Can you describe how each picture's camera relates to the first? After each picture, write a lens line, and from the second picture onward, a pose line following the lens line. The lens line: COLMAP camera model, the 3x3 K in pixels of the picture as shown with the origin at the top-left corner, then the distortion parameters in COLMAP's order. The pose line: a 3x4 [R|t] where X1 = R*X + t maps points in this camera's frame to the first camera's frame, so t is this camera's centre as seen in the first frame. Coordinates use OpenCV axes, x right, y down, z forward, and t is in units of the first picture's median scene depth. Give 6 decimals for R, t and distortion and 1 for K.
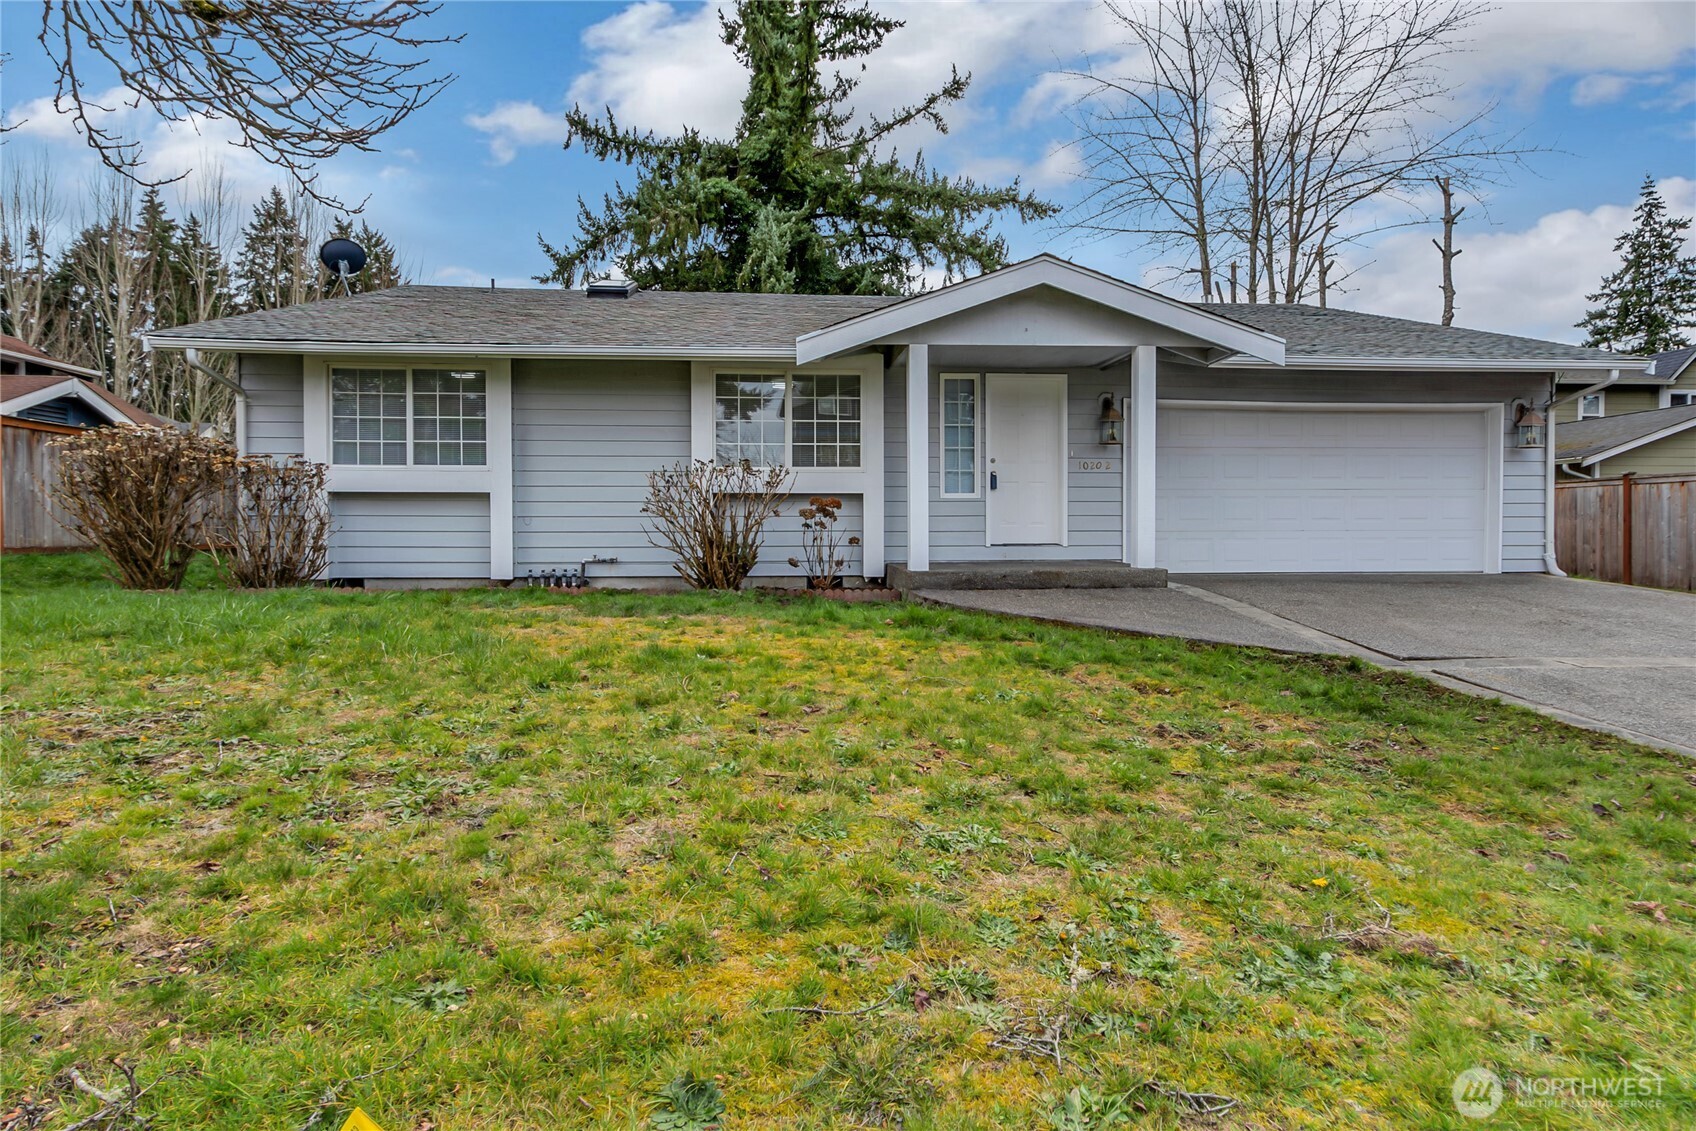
lens RADIAL K [[961.0, 0, 848.2], [0, 961.0, 516.3], [0, 0, 1]] dist [0.011718, 0.000333]
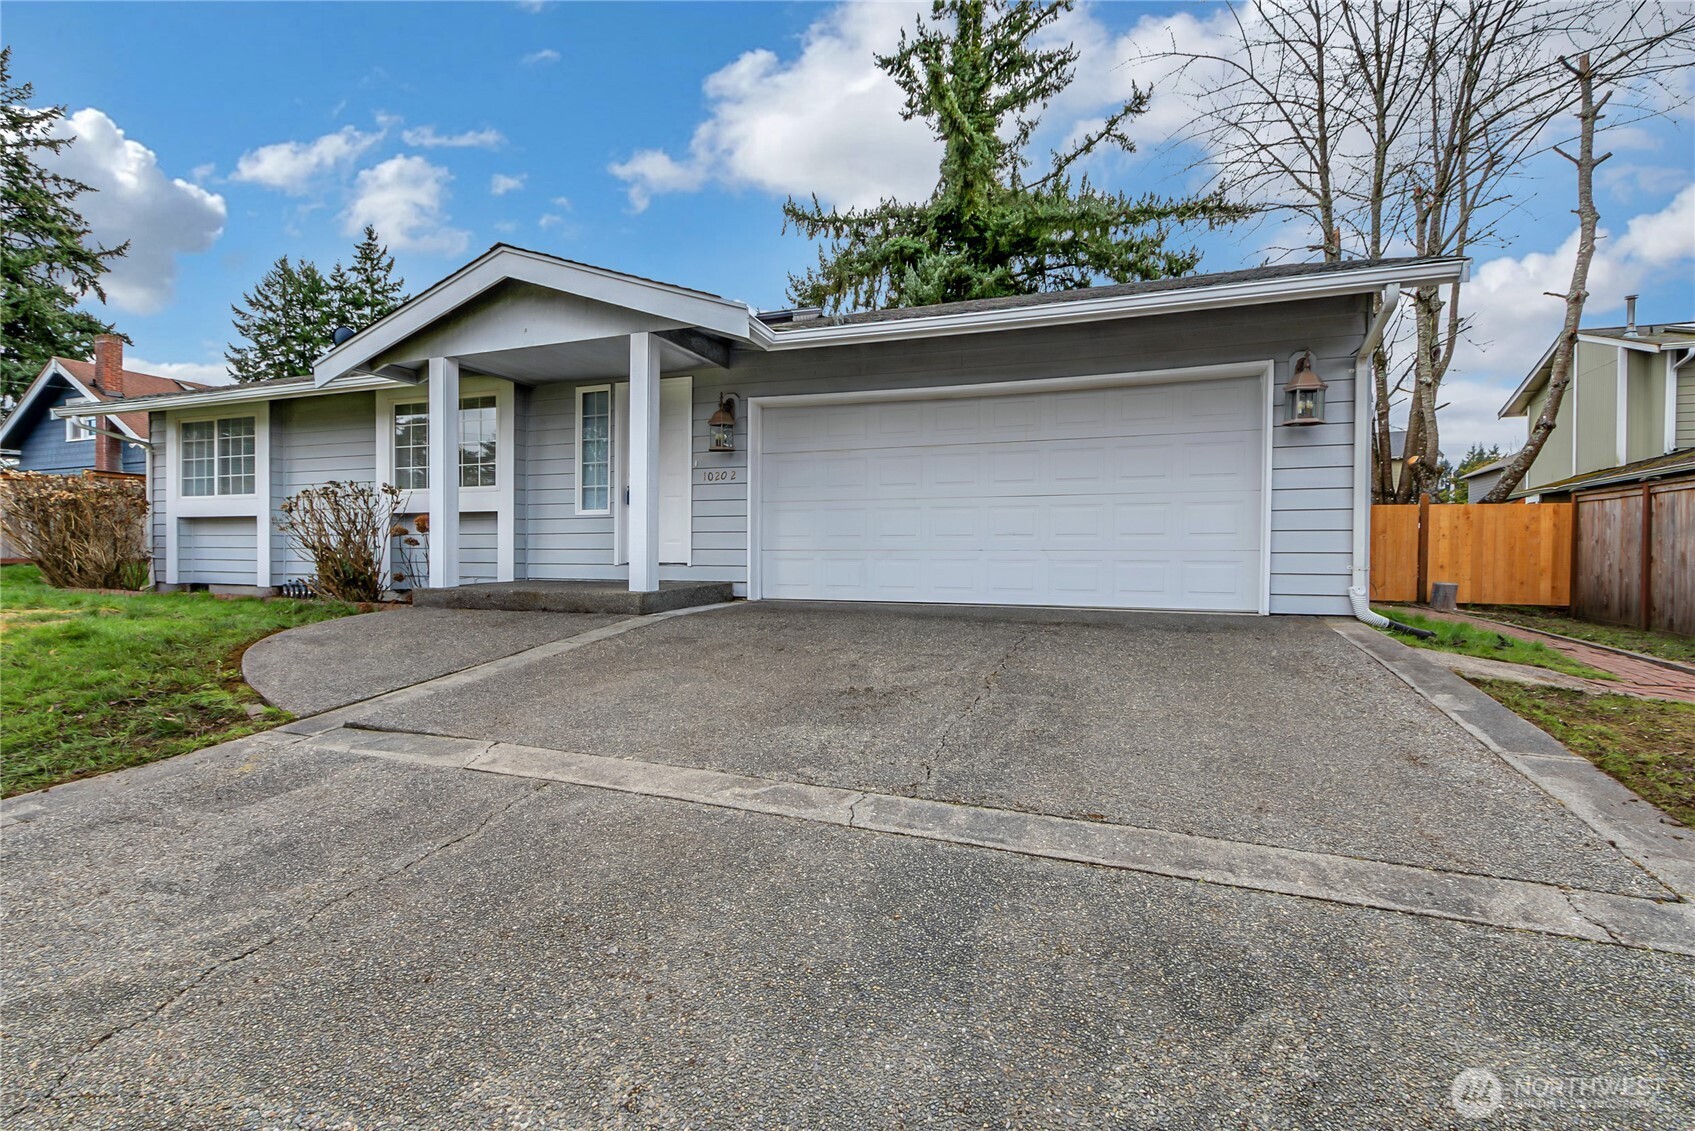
lens RADIAL K [[804.2, 0, 847.5], [0, 804.2, 558.1], [0, 0, 1]] dist [0.006456, -0.005415]
pose [[0.891752, 0.008166, -0.452450, 0.662075], [0.001084, 0.999796, 0.020180, 0.007991], [0.452522, -0.018486, 0.891561, 0.366516]]
